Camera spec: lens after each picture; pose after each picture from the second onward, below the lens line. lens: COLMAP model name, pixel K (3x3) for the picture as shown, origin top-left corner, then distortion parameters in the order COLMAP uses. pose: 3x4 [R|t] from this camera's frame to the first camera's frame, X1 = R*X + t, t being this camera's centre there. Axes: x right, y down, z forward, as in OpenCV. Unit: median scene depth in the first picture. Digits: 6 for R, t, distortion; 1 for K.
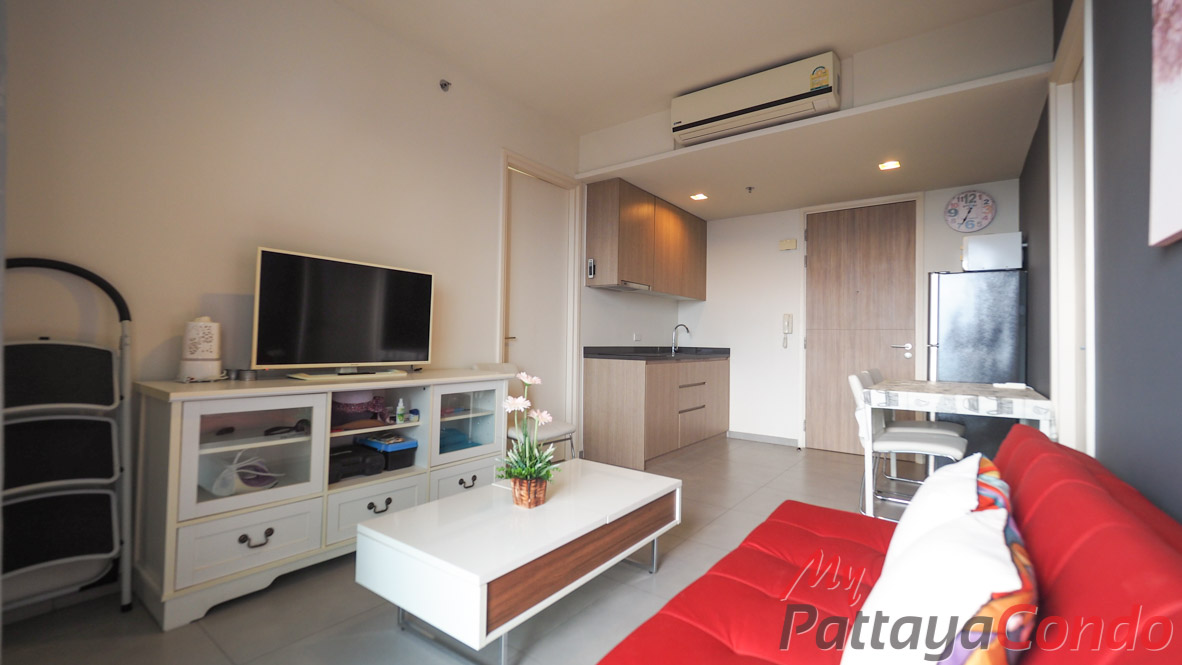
lens RADIAL K [[507.0, 0, 582.8], [0, 507.0, 331.1], [0, 0, 1]] dist [-0.001449, -0.000319]
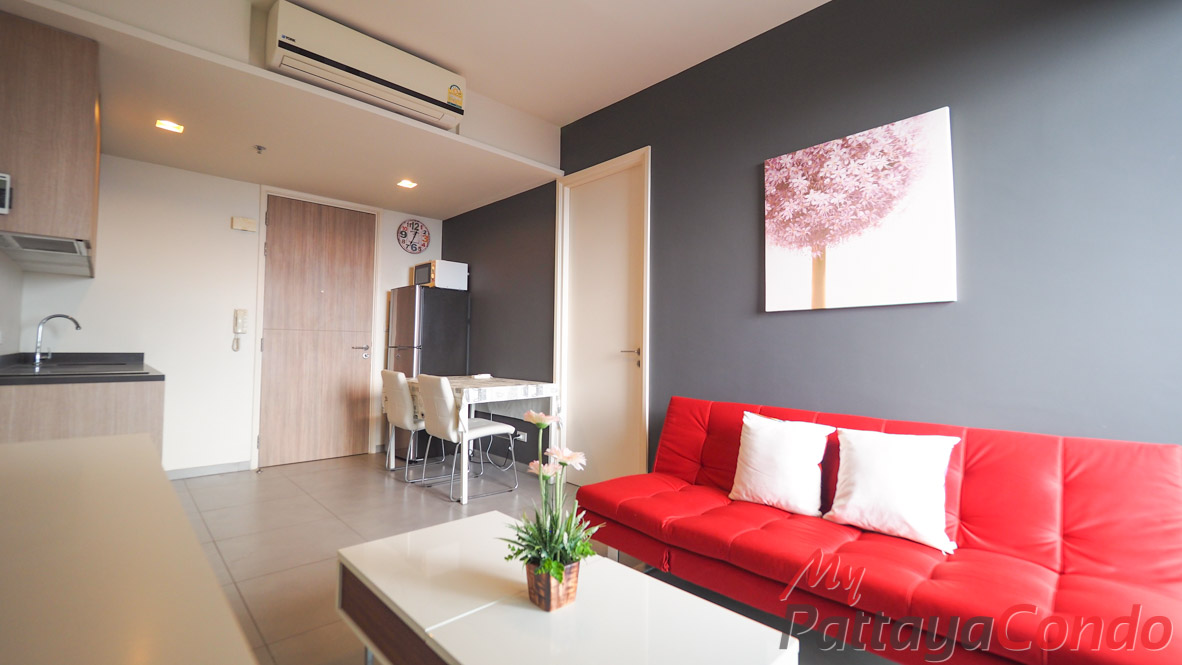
lens RADIAL K [[492.7, 0, 591.0], [0, 492.7, 332.5], [0, 0, 1]] dist [-0.002005, -0.000229]
pose [[0.159388, 0.013135, 0.987129, -0.303637], [-0.029270, 0.999535, -0.008574, -0.006398], [-0.986782, -0.027527, 0.159698, 0.341097]]
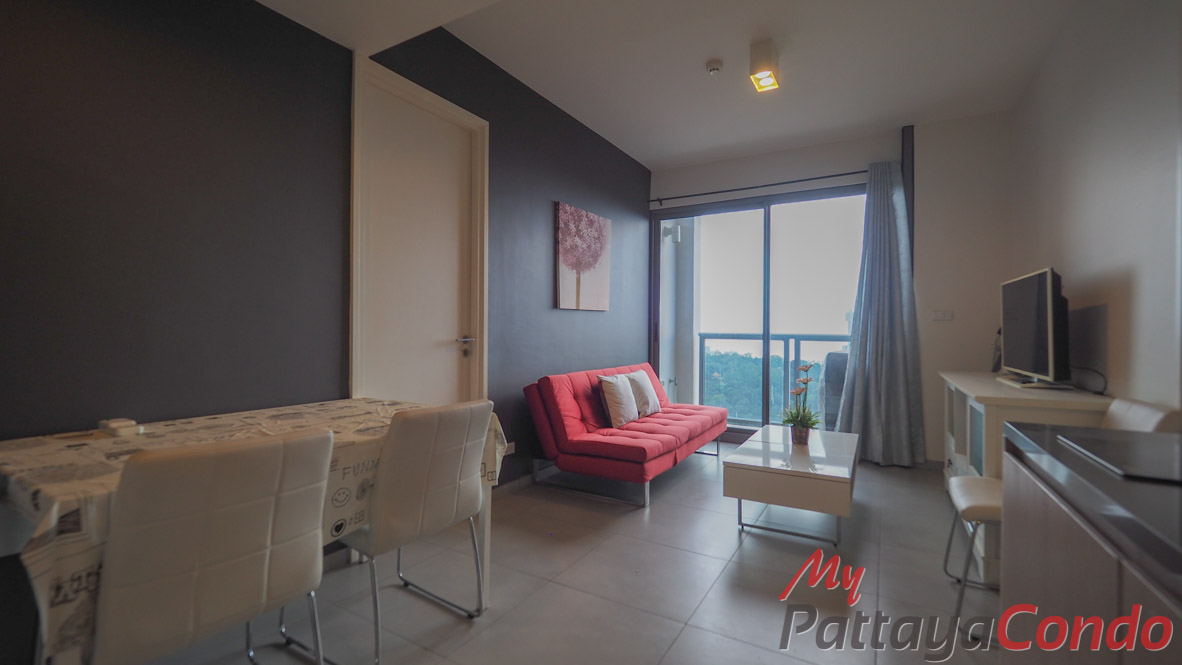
lens RADIAL K [[507.0, 0, 582.8], [0, 507.0, 331.1], [0, 0, 1]] dist [-0.001449, -0.000319]
pose [[-0.994210, -0.024126, -0.104710, 0.324731], [-0.022351, 0.999586, -0.018096, 0.009895], [0.105104, -0.015651, -0.994338, 1.055424]]
